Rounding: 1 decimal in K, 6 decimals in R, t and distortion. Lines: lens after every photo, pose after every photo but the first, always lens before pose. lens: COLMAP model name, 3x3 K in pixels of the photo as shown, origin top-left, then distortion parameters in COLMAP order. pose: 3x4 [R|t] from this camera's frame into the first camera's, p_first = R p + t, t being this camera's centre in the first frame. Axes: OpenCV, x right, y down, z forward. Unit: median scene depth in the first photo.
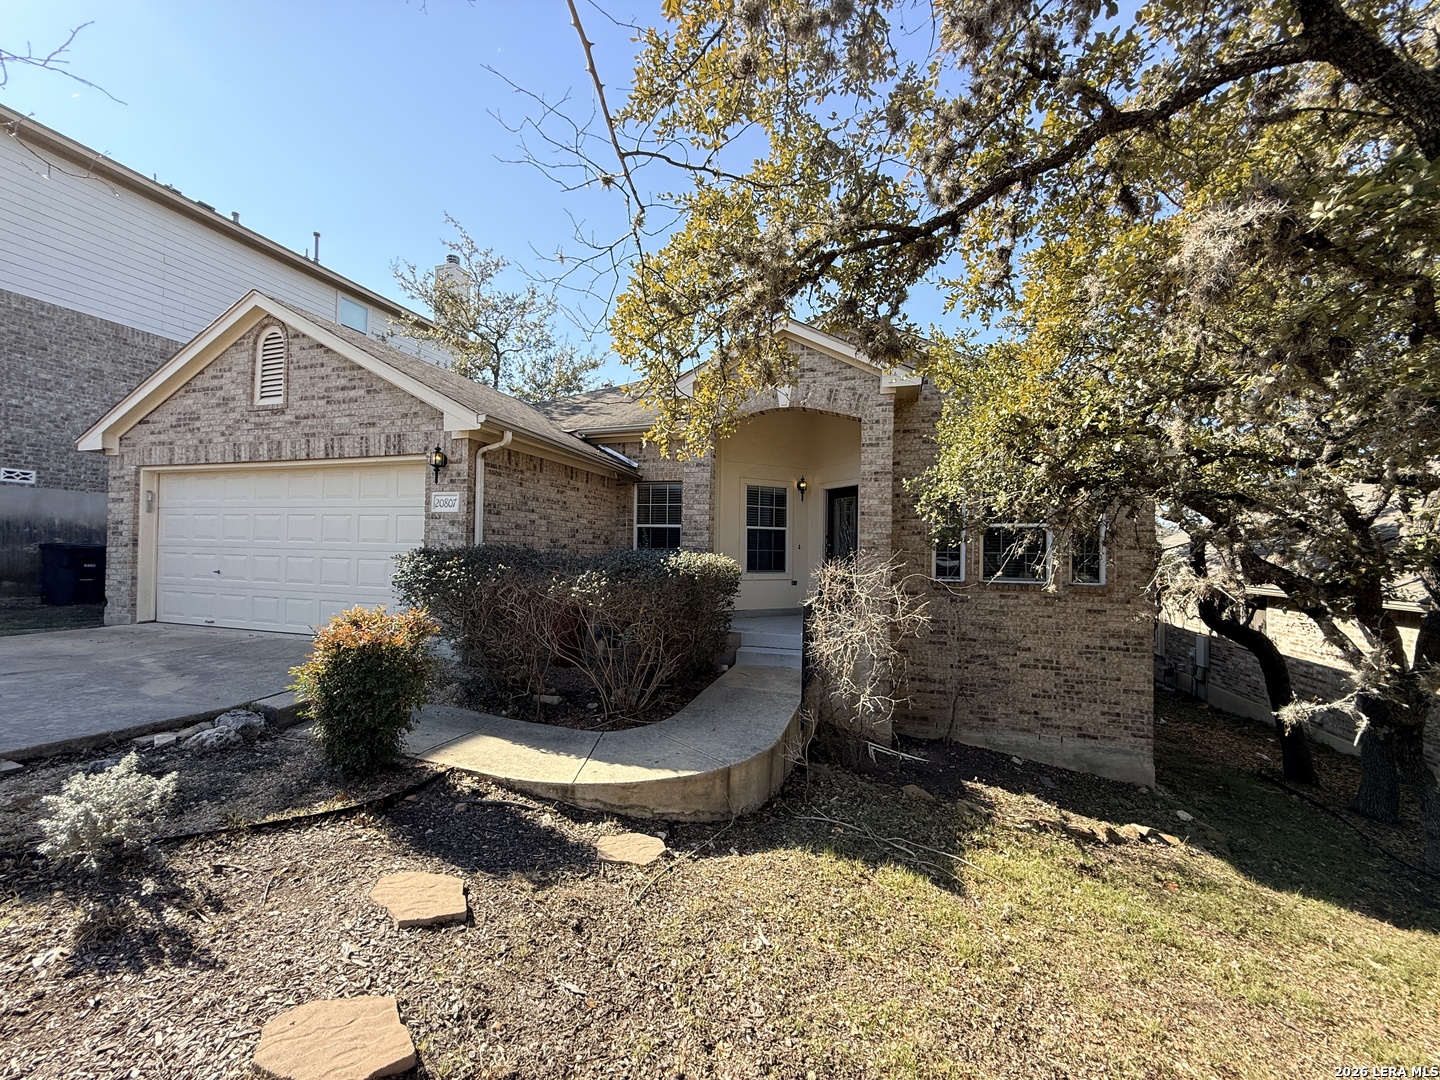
lens RADIAL K [[573.0, 0, 719.0], [0, 573.0, 541.9], [0, 0, 1]] dist [-0.000197, 0.000220]
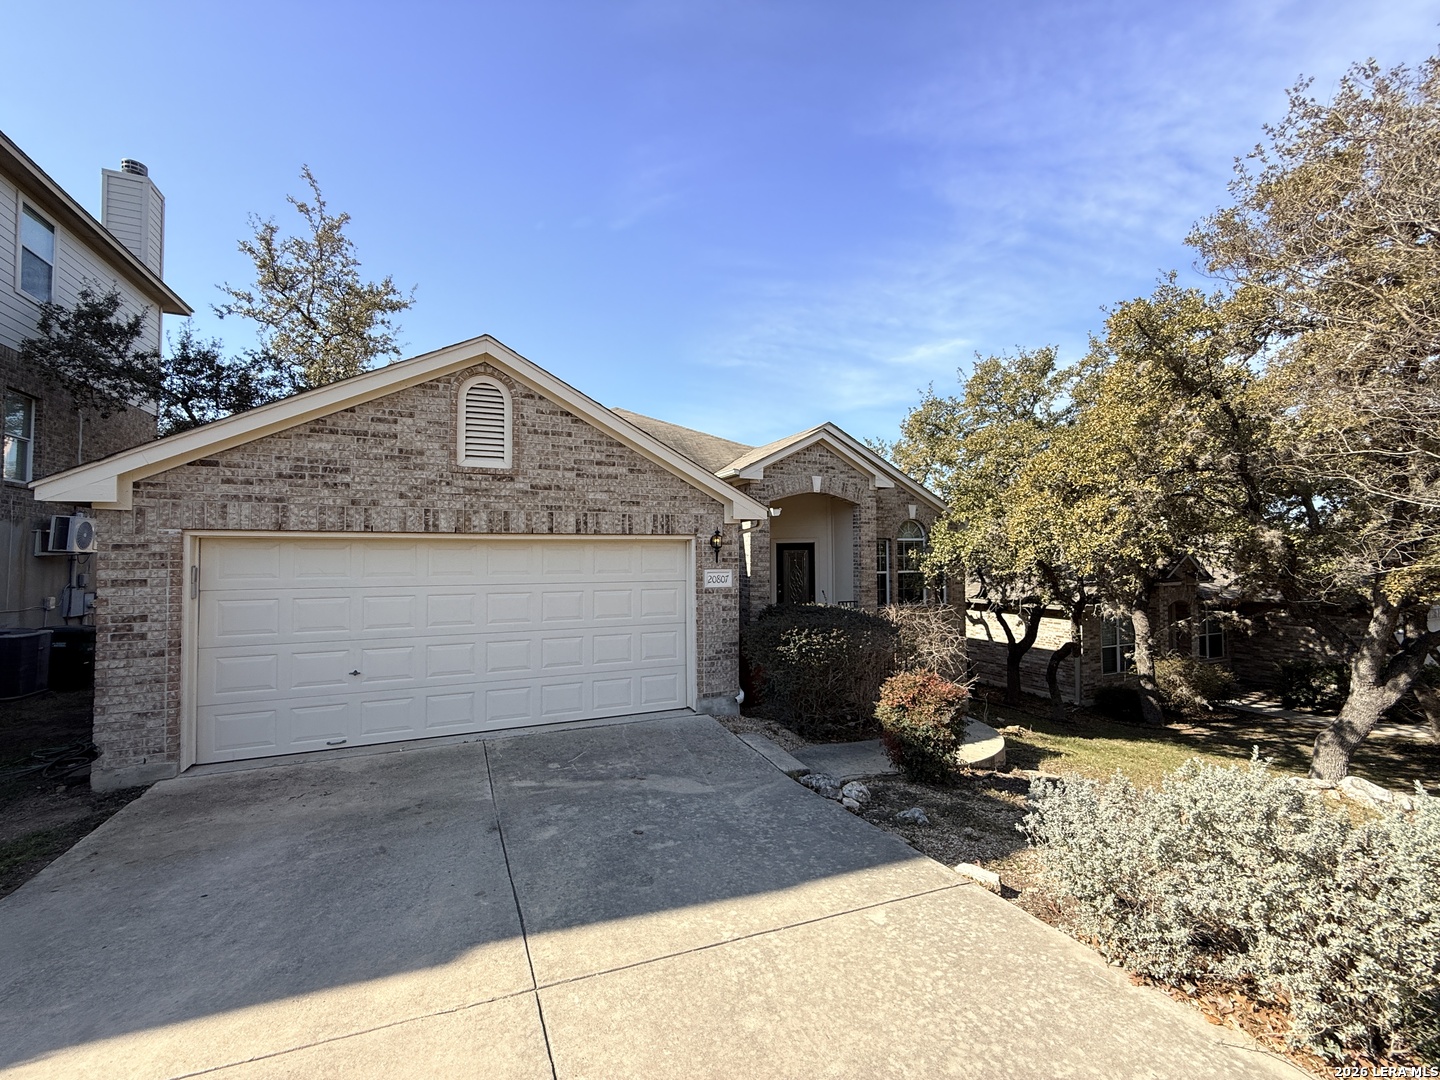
lens RADIAL K [[573.0, 0, 719.7], [0, 573.0, 539.4], [0, 0, 1]] dist [-0.000197, 0.000220]
pose [[0.749742, 0.000214, 0.661730, -1.095441], [0.008853, 0.999907, -0.010353, -0.120322], [-0.661671, 0.013620, 0.749671, 0.127438]]
